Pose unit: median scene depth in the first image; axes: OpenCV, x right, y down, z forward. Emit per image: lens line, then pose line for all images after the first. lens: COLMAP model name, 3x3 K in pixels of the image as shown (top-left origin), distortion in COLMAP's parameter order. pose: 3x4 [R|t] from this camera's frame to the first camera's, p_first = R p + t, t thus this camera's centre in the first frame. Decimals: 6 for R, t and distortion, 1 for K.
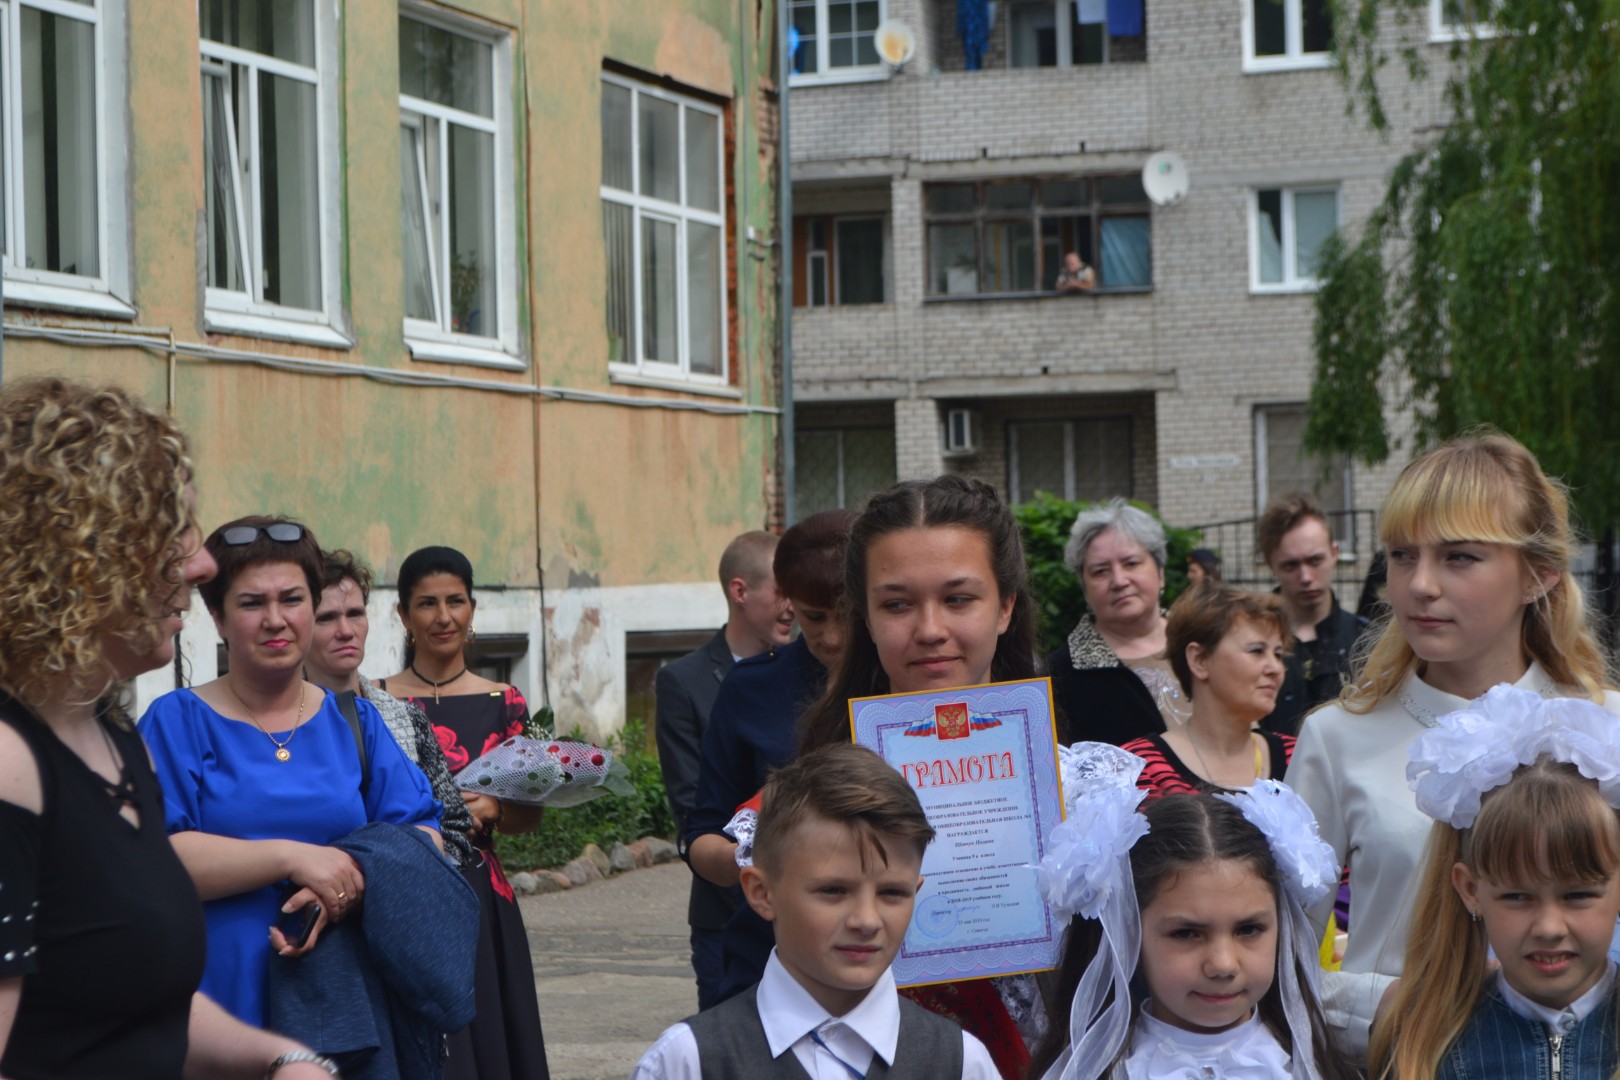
lens RADIAL K [[3812.8, 0, 815.3], [0, 3812.8, 540.8], [0, 0, 1]] dist [-0.006661, 0.000000]
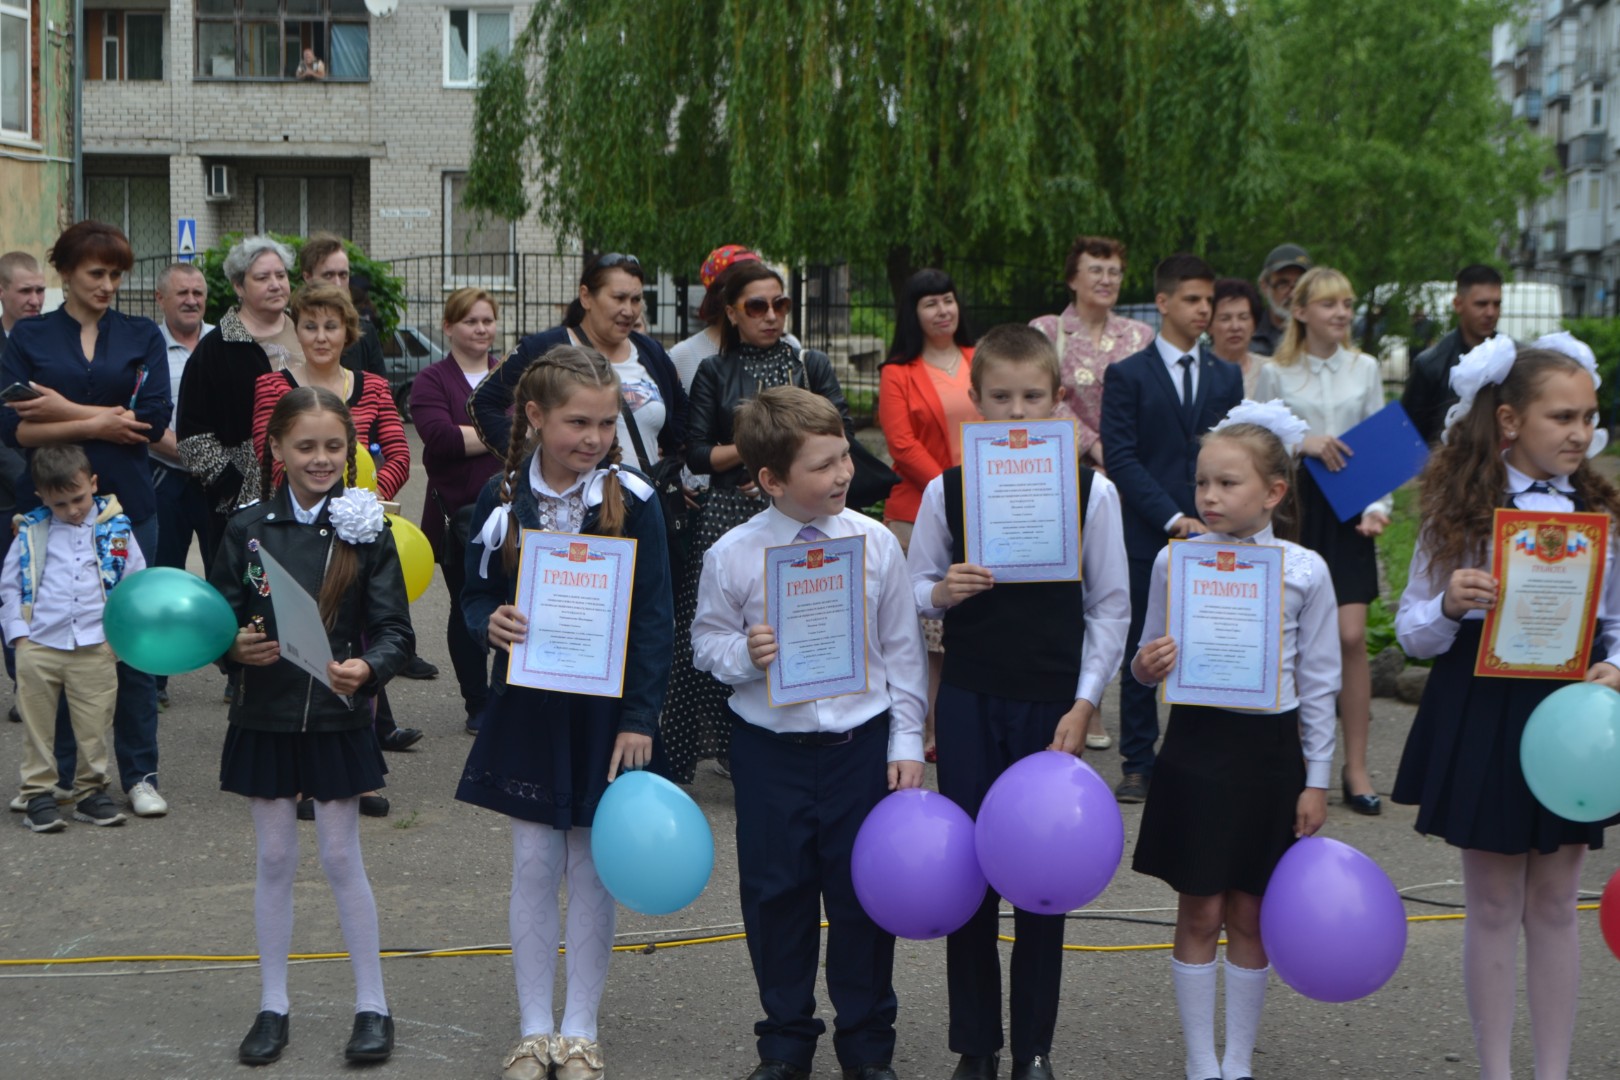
lens RADIAL K [[2930.5, 0, 785.0], [0, 2930.5, 545.3], [0, 0, 1]] dist [-0.000490, 0.000000]
pose [[0.974500, 0.015820, 0.223829, 0.006612], [-0.036288, 0.995492, 0.087629, 0.000875], [-0.221434, -0.093516, 0.970681, -0.063867]]
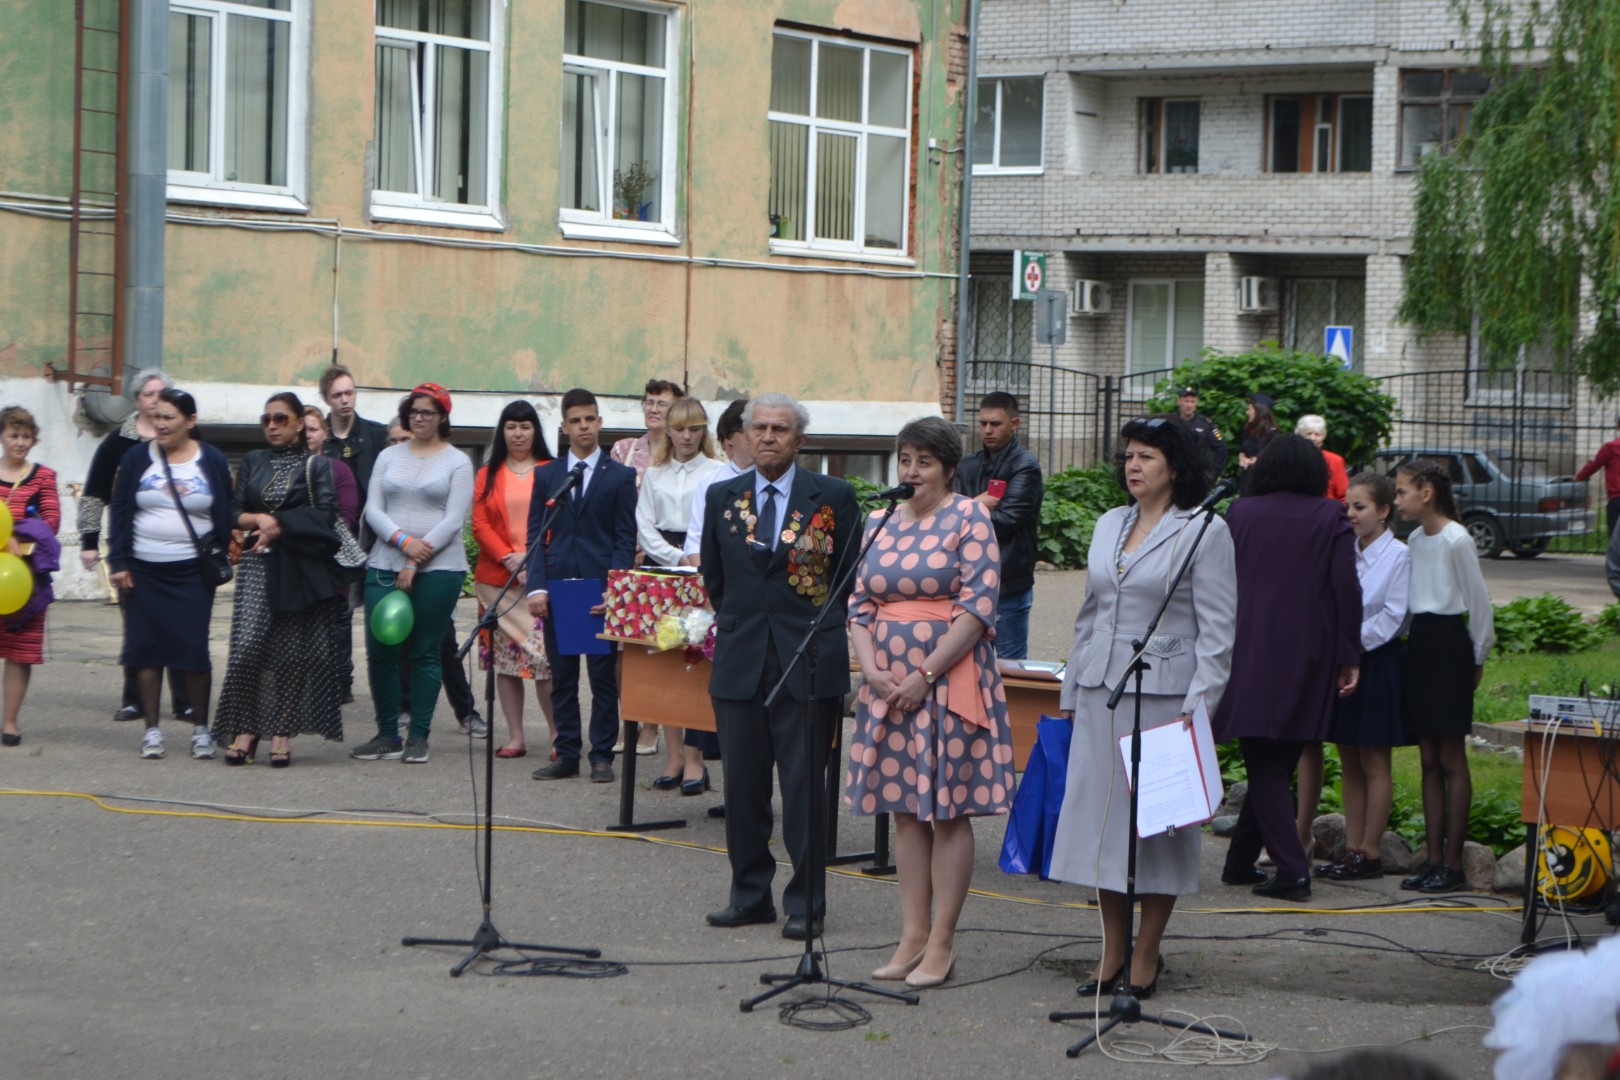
lens RADIAL K [[3812.8, 0, 801.6], [0, 3812.8, 543.8], [0, 0, 1]] dist [-0.006661, 0.000000]
pose [[0.962752, 0.055955, -0.264534, 0.297486], [-0.042303, 0.997476, 0.057032, -0.014285], [0.267058, -0.043717, 0.962688, -0.308070]]
